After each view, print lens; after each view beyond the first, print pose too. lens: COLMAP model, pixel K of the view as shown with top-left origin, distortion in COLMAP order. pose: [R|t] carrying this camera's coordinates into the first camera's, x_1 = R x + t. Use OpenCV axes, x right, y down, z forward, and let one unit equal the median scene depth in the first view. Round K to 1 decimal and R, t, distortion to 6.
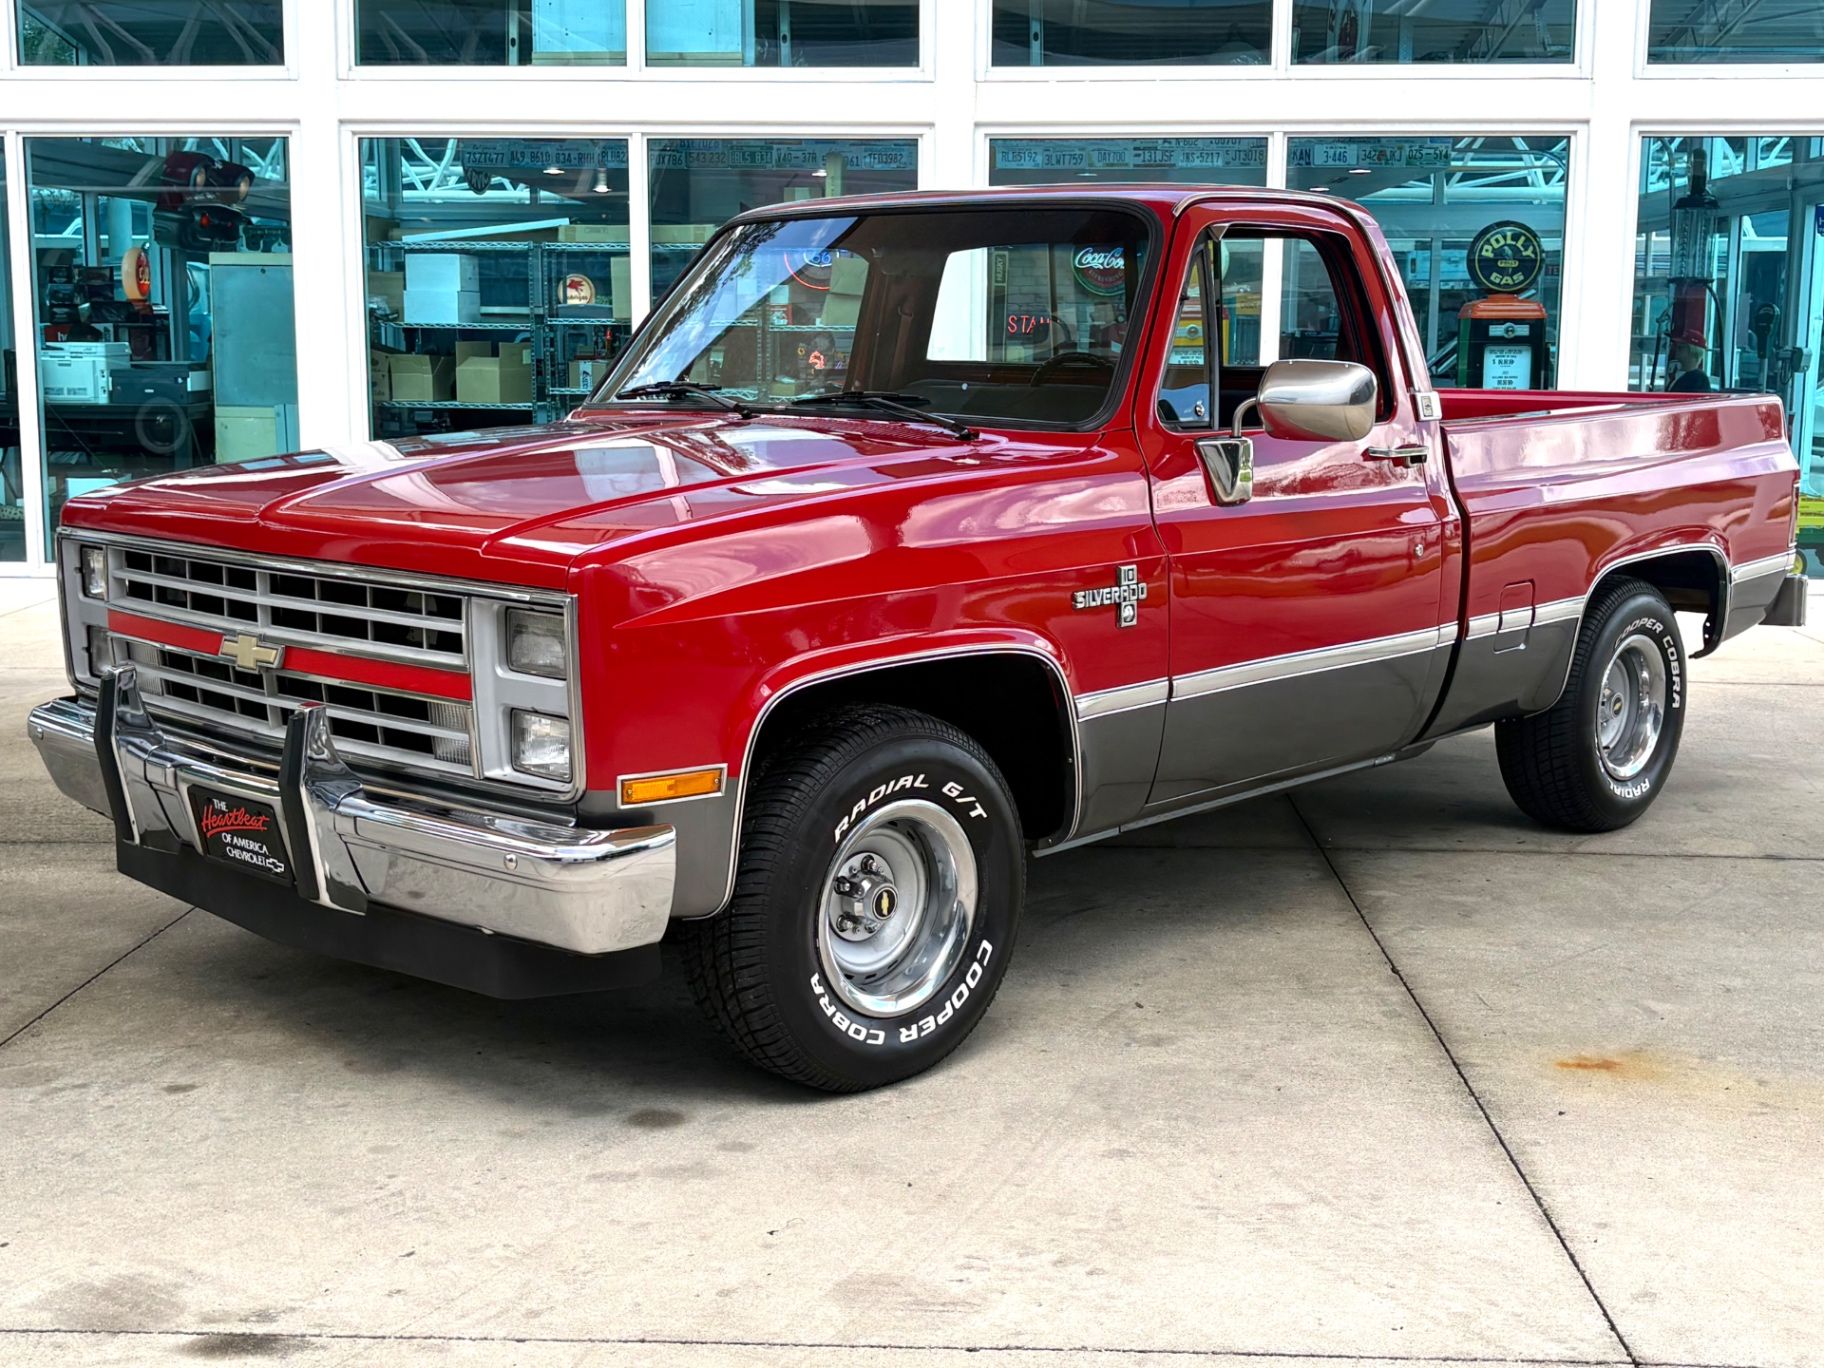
lens RADIAL K [[2212.3, 0, 874.6], [0, 2212.3, 651.2], [0, 0, 1]] dist [0.201649, -0.667671]
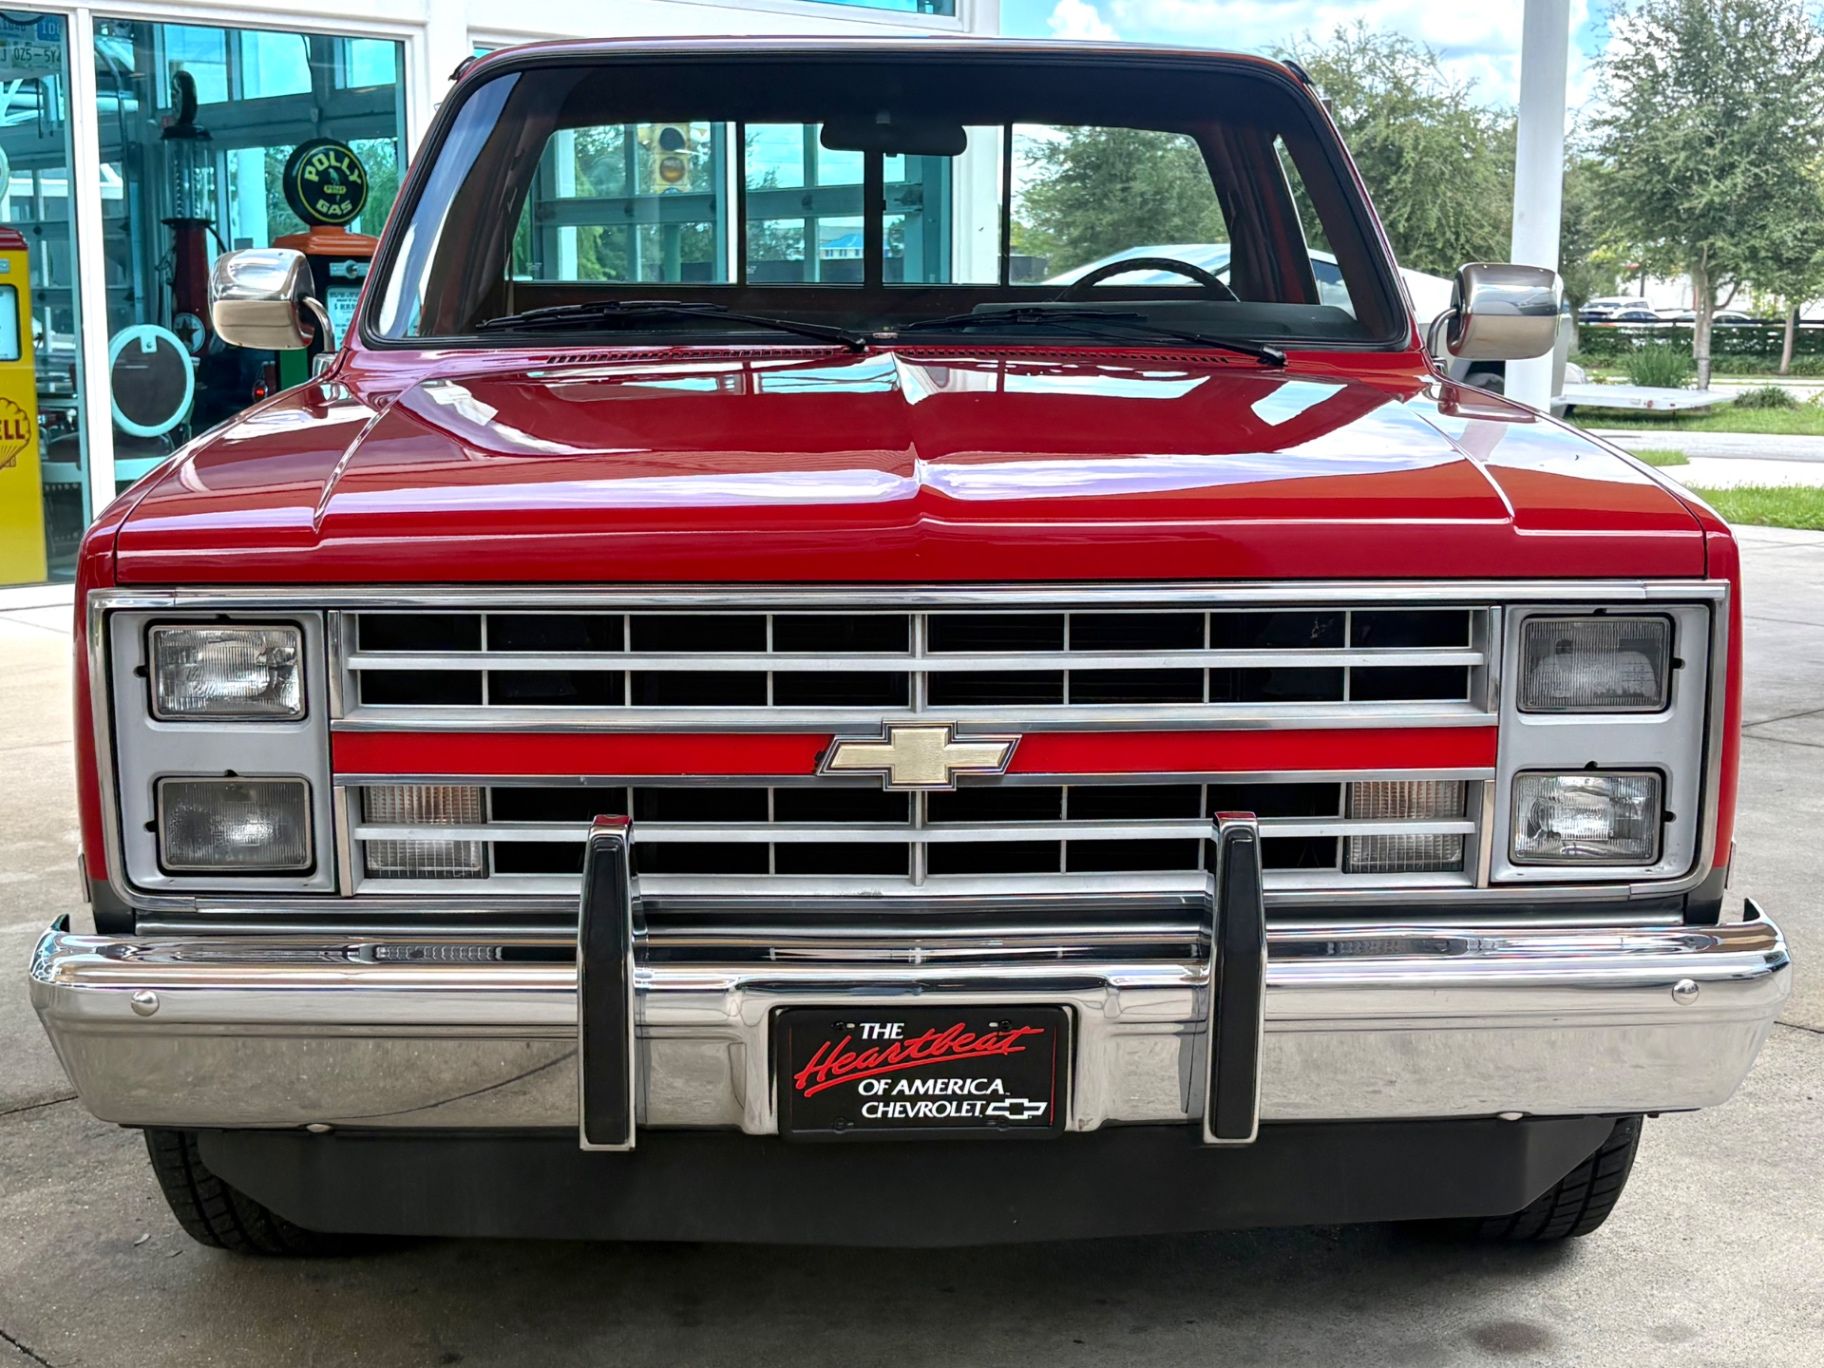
lens RADIAL K [[2496.3, 0, 878.8], [0, 2496.3, 682.8], [0, 0, 1]] dist [0.167791, -0.574707]
pose [[0.699641, -0.112467, 0.705587, -0.687927], [0.104850, 0.993004, 0.054313, -0.050696], [-0.706759, 0.035981, 0.706538, 0.514689]]
